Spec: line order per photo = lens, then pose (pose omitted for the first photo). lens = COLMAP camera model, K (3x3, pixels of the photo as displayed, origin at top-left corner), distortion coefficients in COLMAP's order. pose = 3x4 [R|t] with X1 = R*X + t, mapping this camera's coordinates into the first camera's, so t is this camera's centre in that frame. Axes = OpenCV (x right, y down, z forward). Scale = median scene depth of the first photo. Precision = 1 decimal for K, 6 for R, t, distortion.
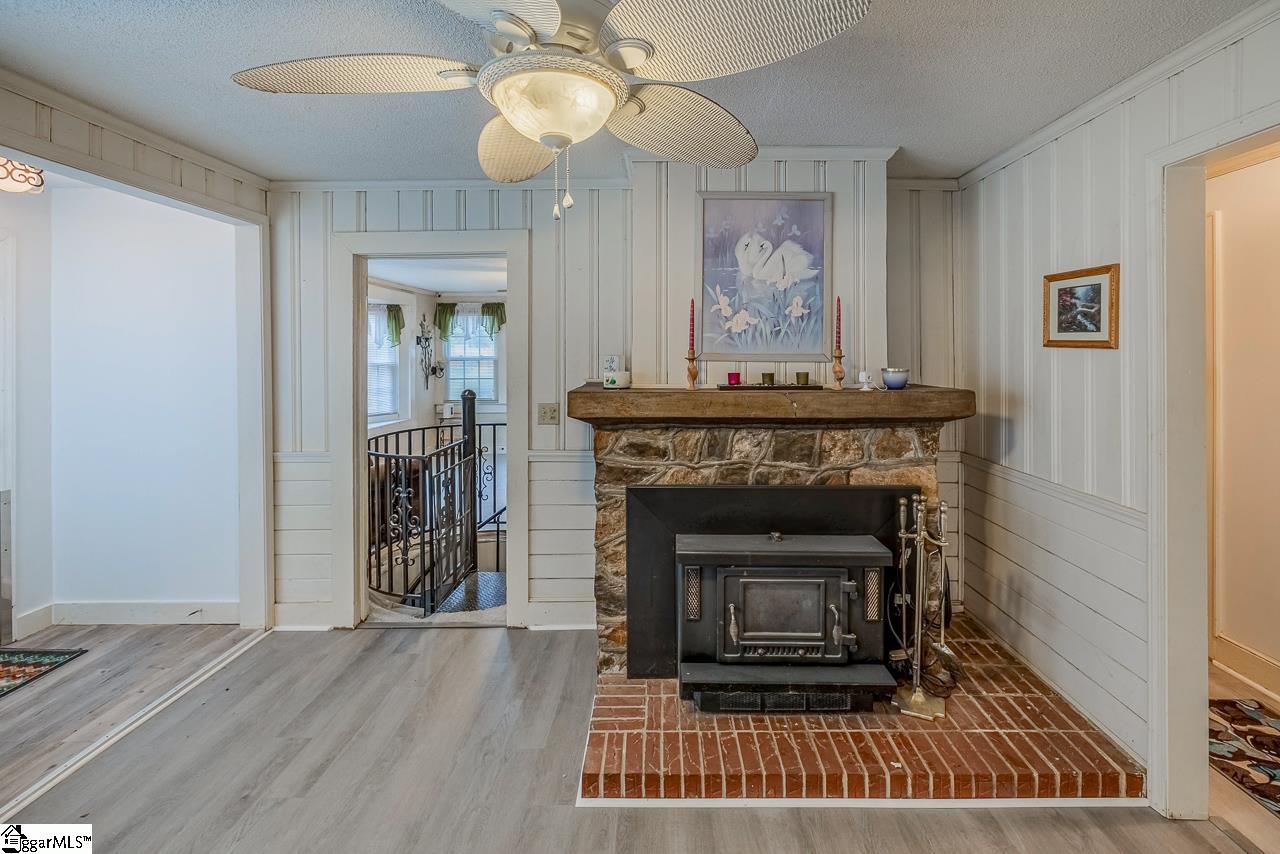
lens RADIAL K [[584.1, 0, 693.1], [0, 584.1, 353.6], [0, 0, 1]] dist [-0.001432, 0.000060]
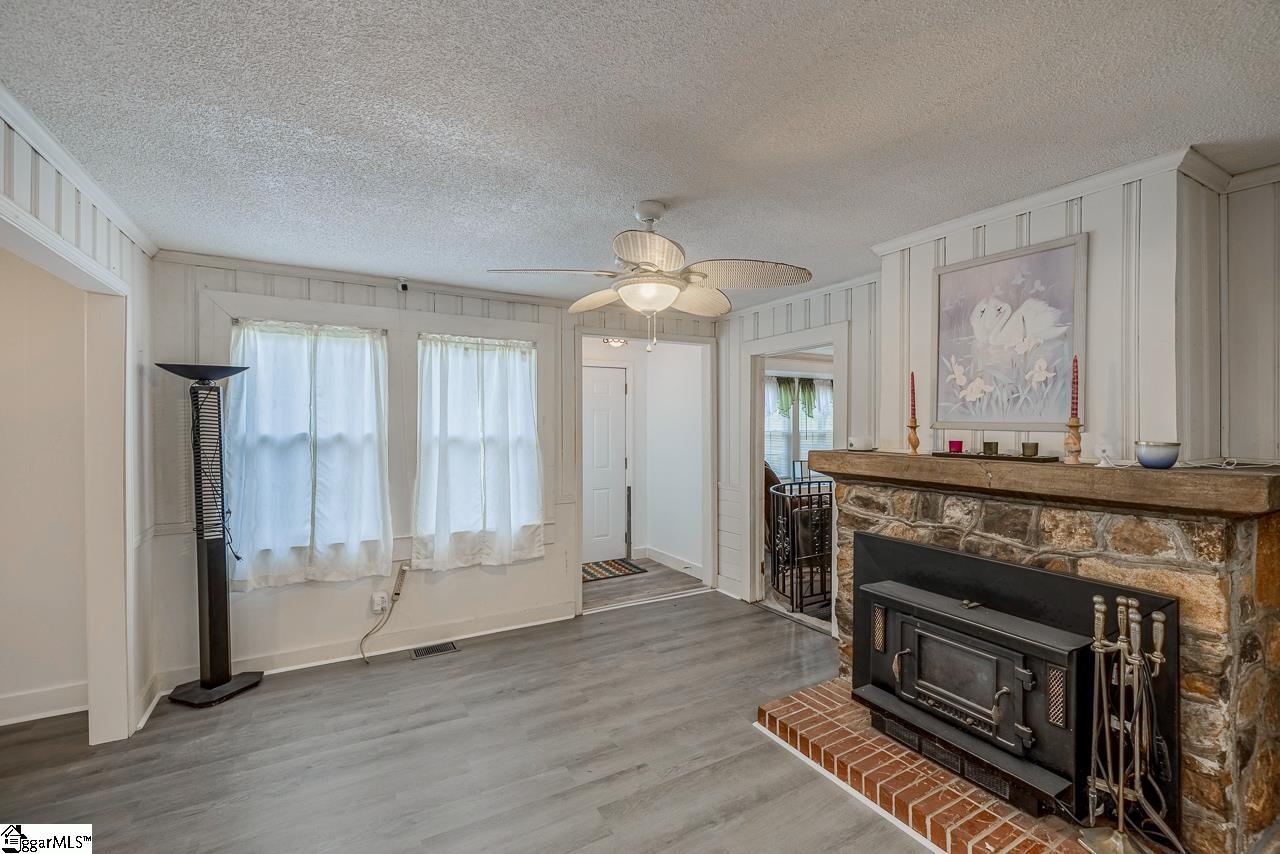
lens RADIAL K [[562.4, 0, 615.6], [0, 562.4, 423.9], [0, 0, 1]] dist [0.000869, 0.000007]
pose [[0.466945, 0.005251, -0.884271, 0.681871], [-0.001829, 0.999986, 0.004972, -0.000624], [0.884284, -0.000704, 0.466948, 0.012916]]
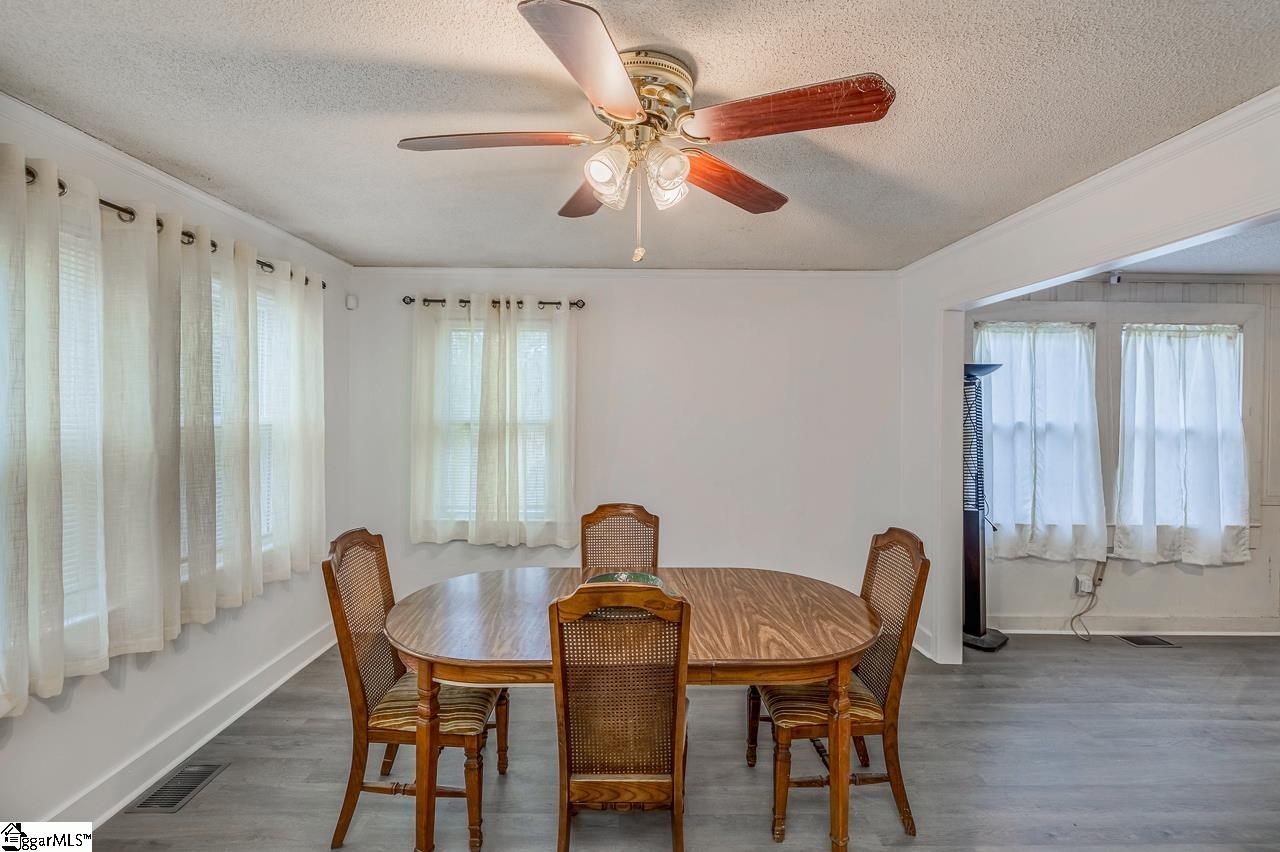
lens RADIAL K [[560.2, 0, 616.8], [0, 560.2, 415.8], [0, 0, 1]] dist [0.000645, -0.000068]
pose [[-0.027424, 0.017896, -0.999464, 0.652661], [-0.007152, 0.999811, 0.018099, -0.005412], [0.999598, 0.007644, -0.027290, -1.019583]]
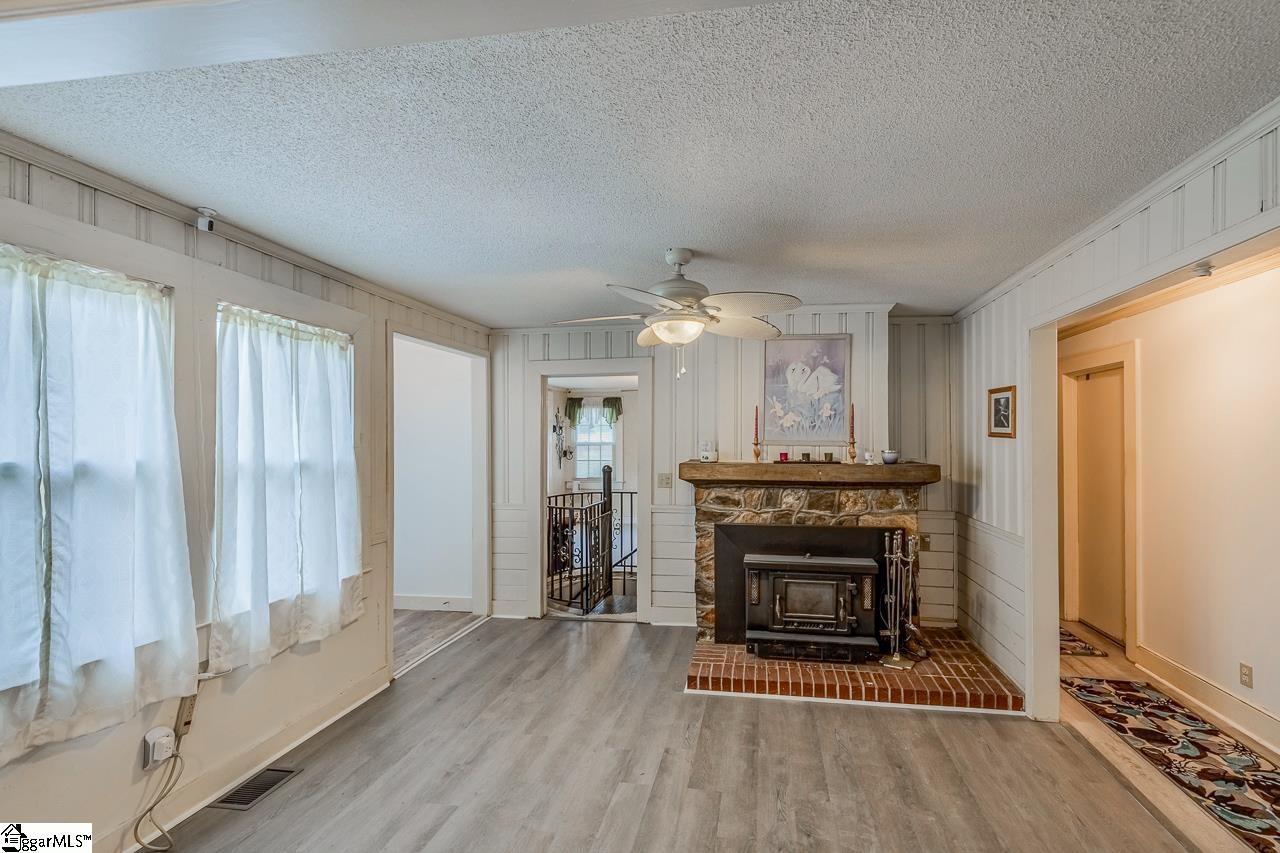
lens RADIAL K [[585.3, 0, 708.7], [0, 585.3, 435.8], [0, 0, 1]] dist [0.000347, -0.000174]
pose [[0.989454, 0.001973, -0.144833, 0.100553], [-0.002944, 0.999975, -0.006489, -0.001657], [0.144817, 0.006847, 0.989435, -0.584337]]
